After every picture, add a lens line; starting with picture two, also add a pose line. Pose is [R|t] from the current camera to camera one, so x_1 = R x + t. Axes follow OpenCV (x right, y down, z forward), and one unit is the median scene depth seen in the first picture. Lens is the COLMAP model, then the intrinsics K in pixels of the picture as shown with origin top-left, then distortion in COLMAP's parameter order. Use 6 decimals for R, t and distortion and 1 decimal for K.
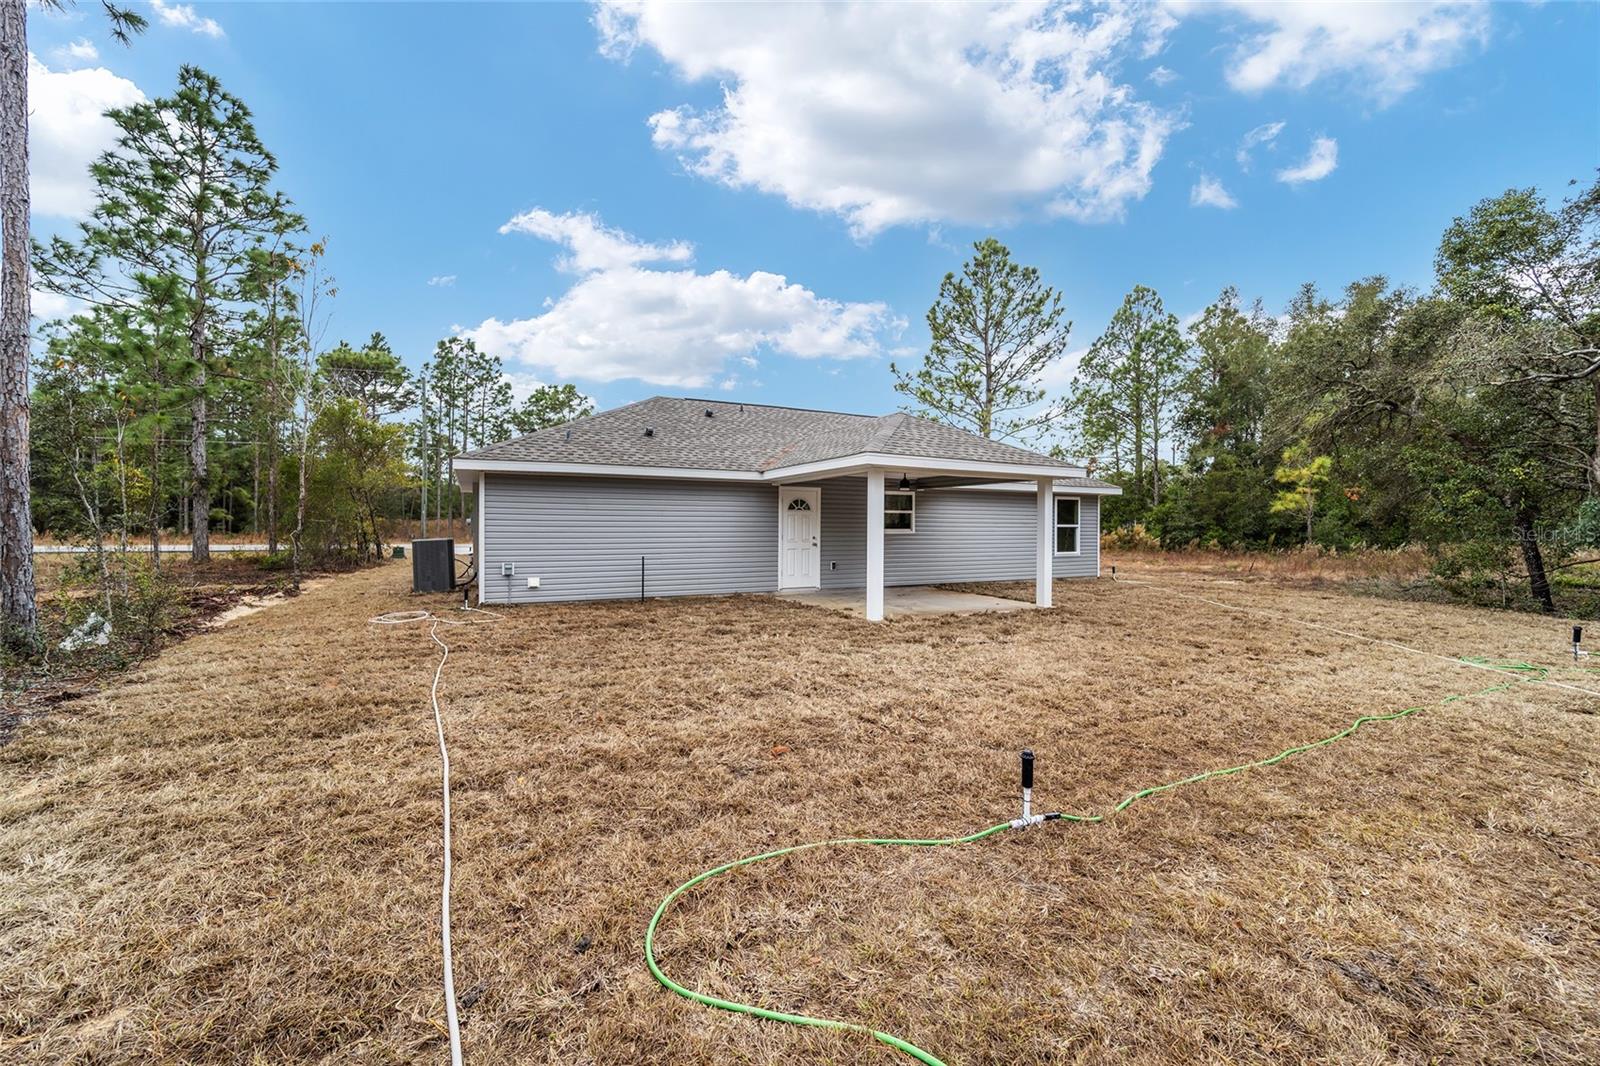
lens RADIAL K [[640.3, 0, 795.8], [0, 640.3, 531.0], [0, 0, 1]] dist [-0.003074, 0.000338]
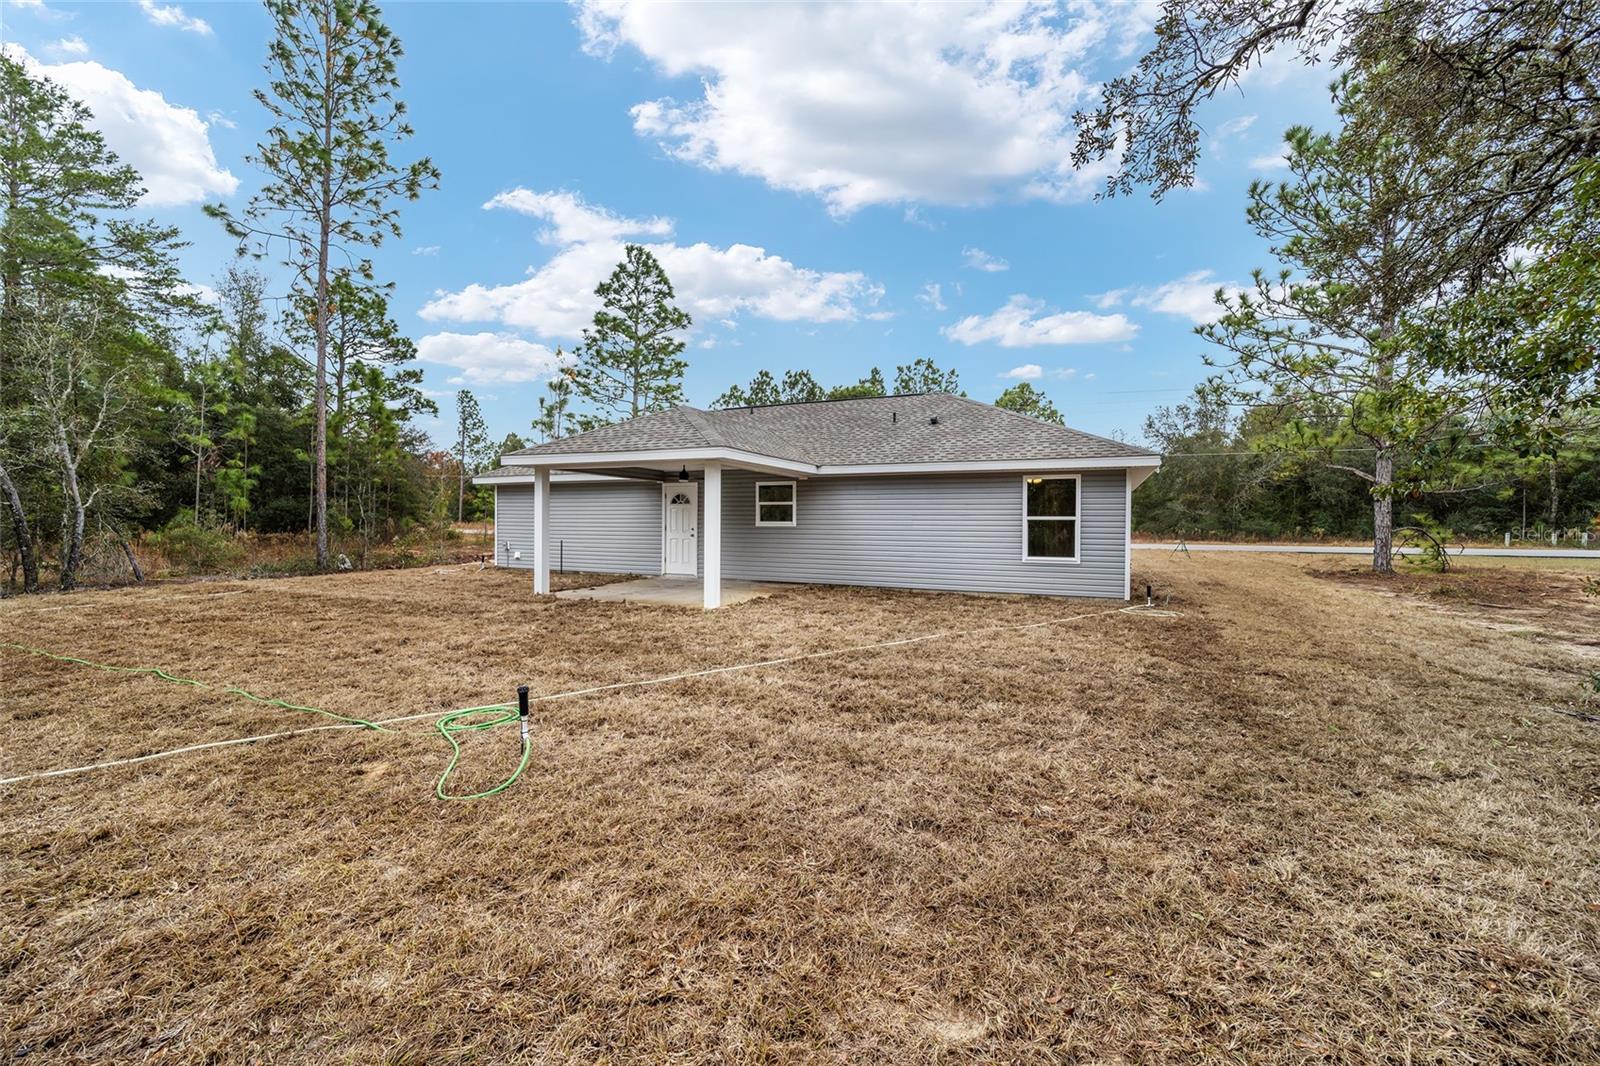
lens RADIAL K [[640.3, 0, 795.8], [0, 640.3, 531.0], [0, 0, 1]] dist [-0.003074, 0.000338]
pose [[0.631391, 0.010826, -0.775389, 0.904719], [-0.010689, 0.999929, 0.005257, 0.005849], [0.775391, 0.004969, 0.631462, 0.418958]]
